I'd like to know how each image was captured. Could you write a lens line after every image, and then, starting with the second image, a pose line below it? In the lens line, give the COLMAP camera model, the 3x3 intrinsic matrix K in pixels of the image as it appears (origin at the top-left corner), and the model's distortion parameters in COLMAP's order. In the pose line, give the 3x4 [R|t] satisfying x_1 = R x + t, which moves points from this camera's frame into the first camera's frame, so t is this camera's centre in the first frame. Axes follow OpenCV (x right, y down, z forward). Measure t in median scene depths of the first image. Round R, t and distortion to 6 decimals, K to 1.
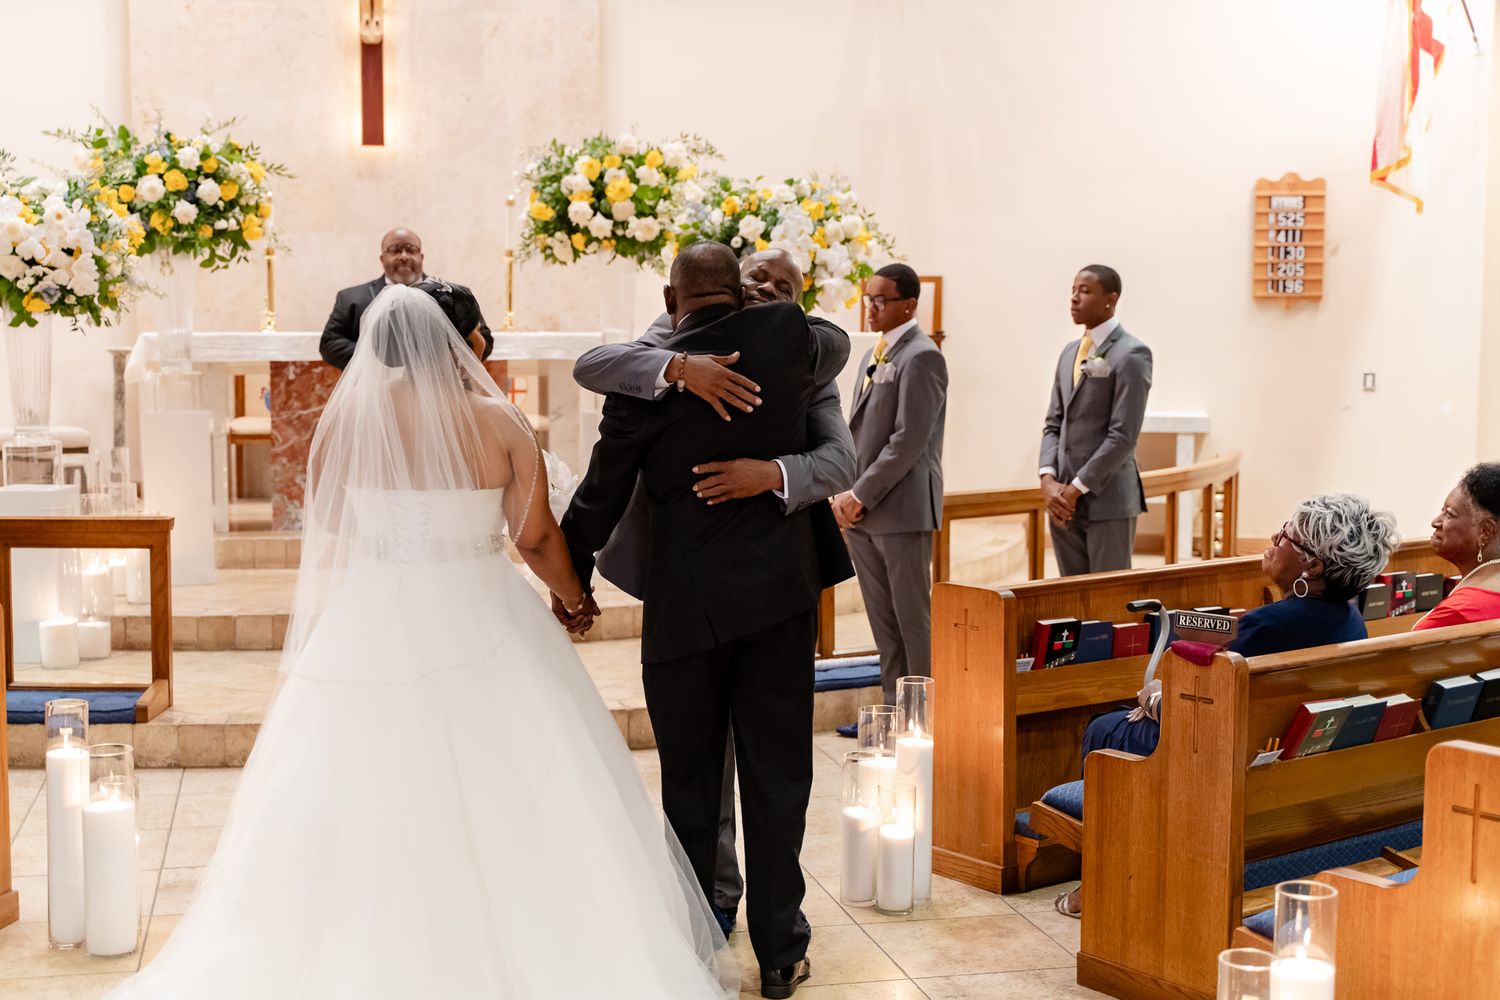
lens RADIAL K [[1980.2, 0, 755.6], [0, 1980.2, 502.4], [0, 0, 1]] dist [0.005464, 0.000000]
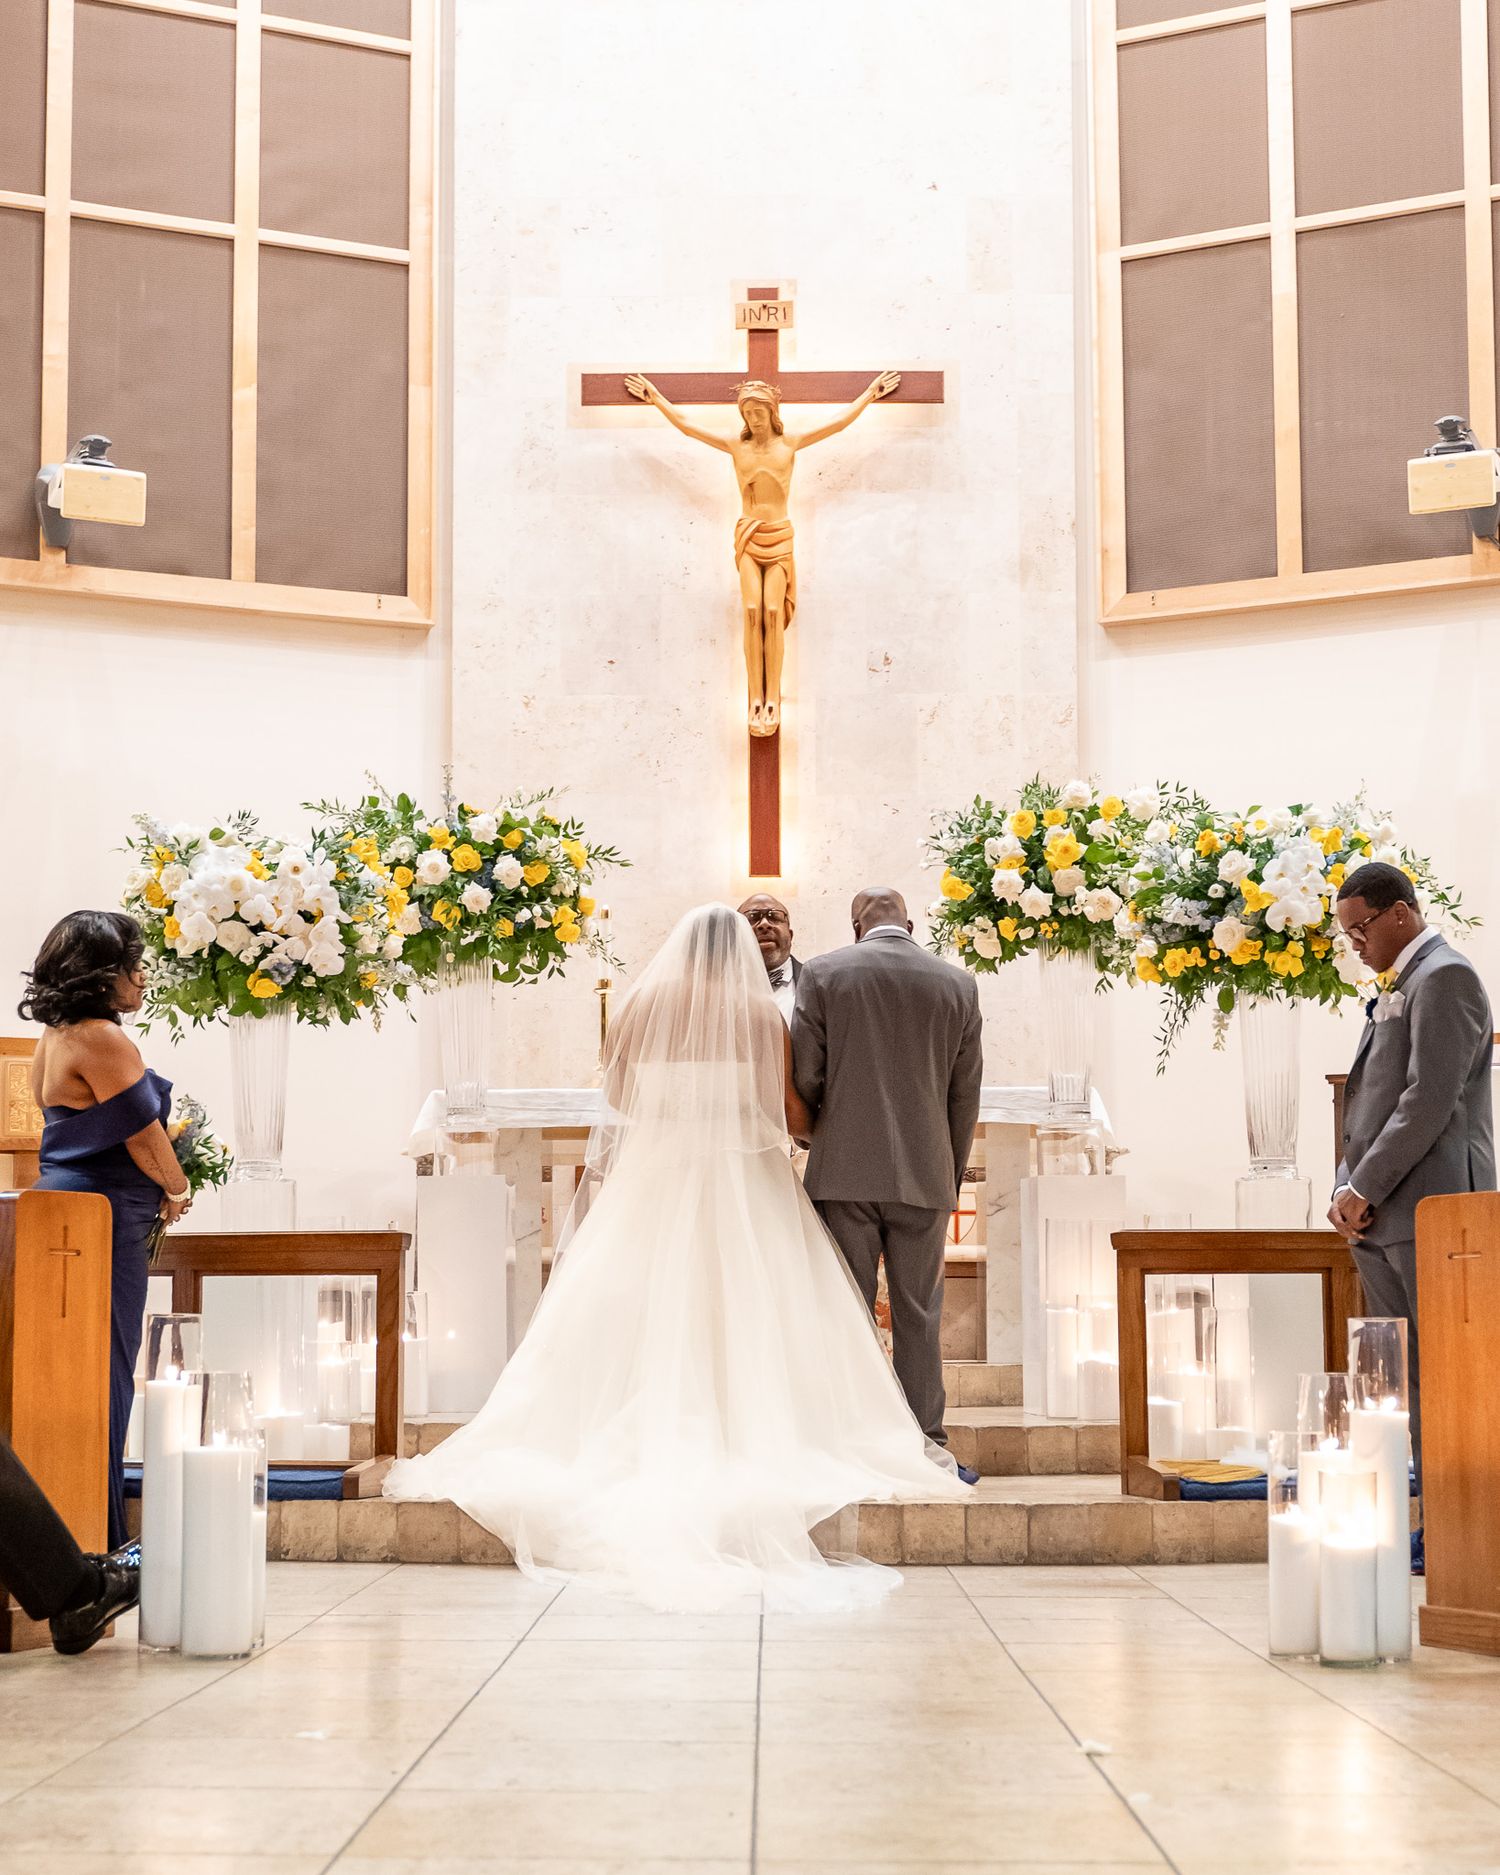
lens RADIAL K [[2827.4, 0, 733.8], [0, 2827.4, 1136.9], [0, 0, 1]] dist [0.020046, 0.000000]
pose [[0.971232, -0.021171, -0.237193, 0.056624], [-0.015999, 0.987989, -0.153697, 0.103865], [0.237598, 0.153070, 0.959227, 0.015107]]
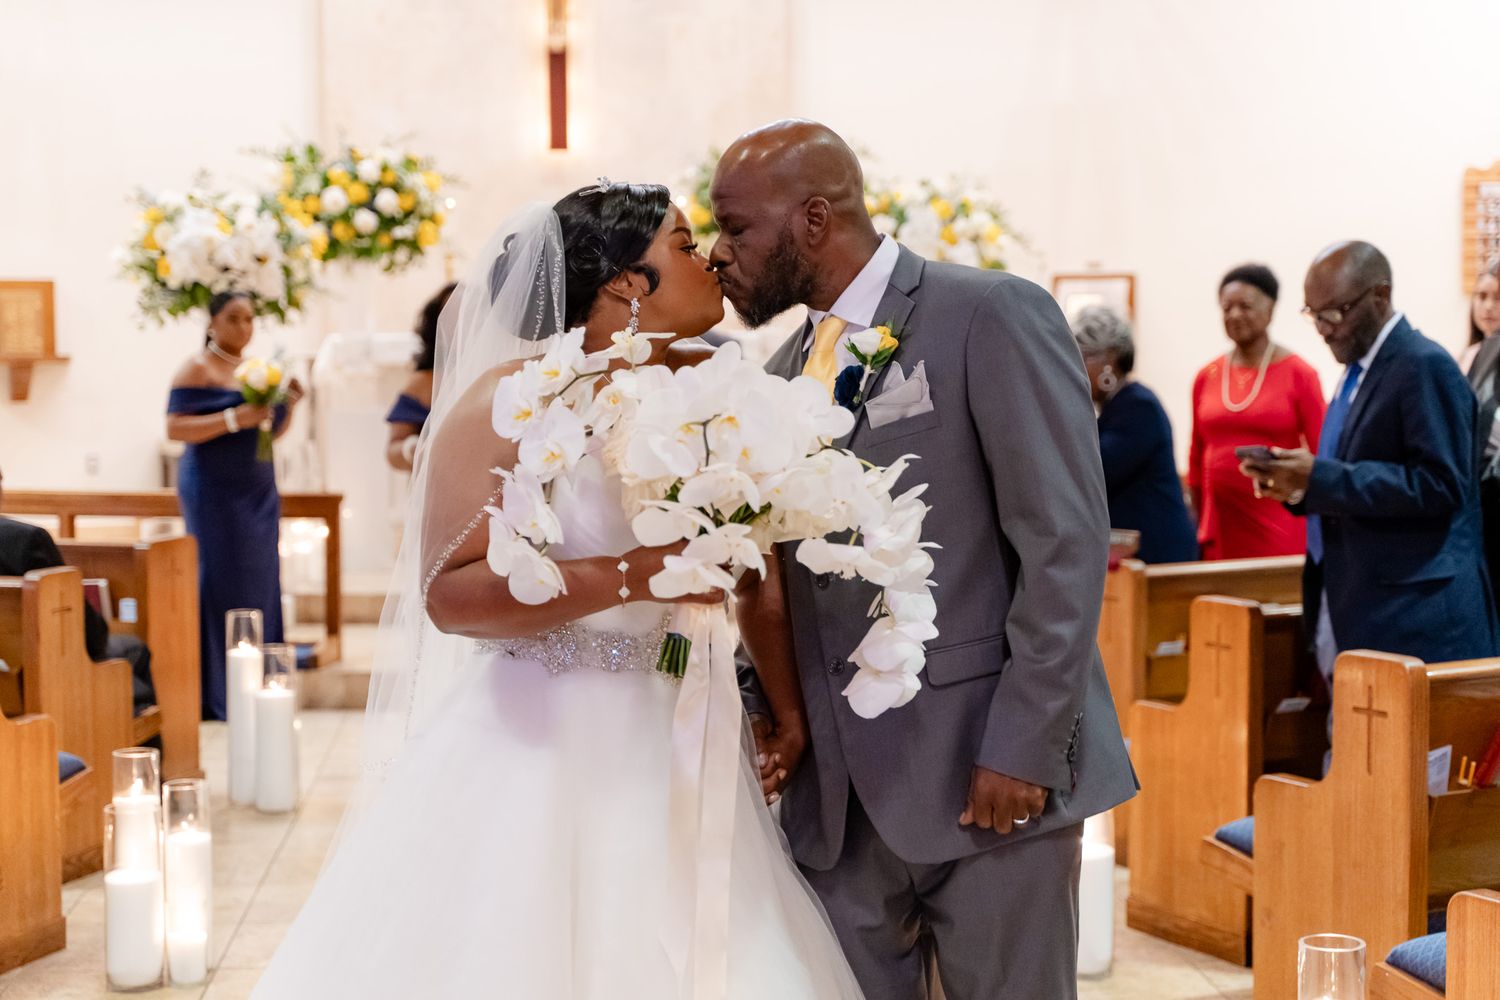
lens RADIAL K [[2401.7, 0, 753.0], [0, 2401.7, 494.8], [0, 0, 1]] dist [0.022290, 0.000000]
pose [[0.990292, -0.000703, -0.139002, 0.100153], [-0.003018, 0.999643, -0.026554, 0.035156], [0.138971, 0.026715, 0.989936, -0.253874]]
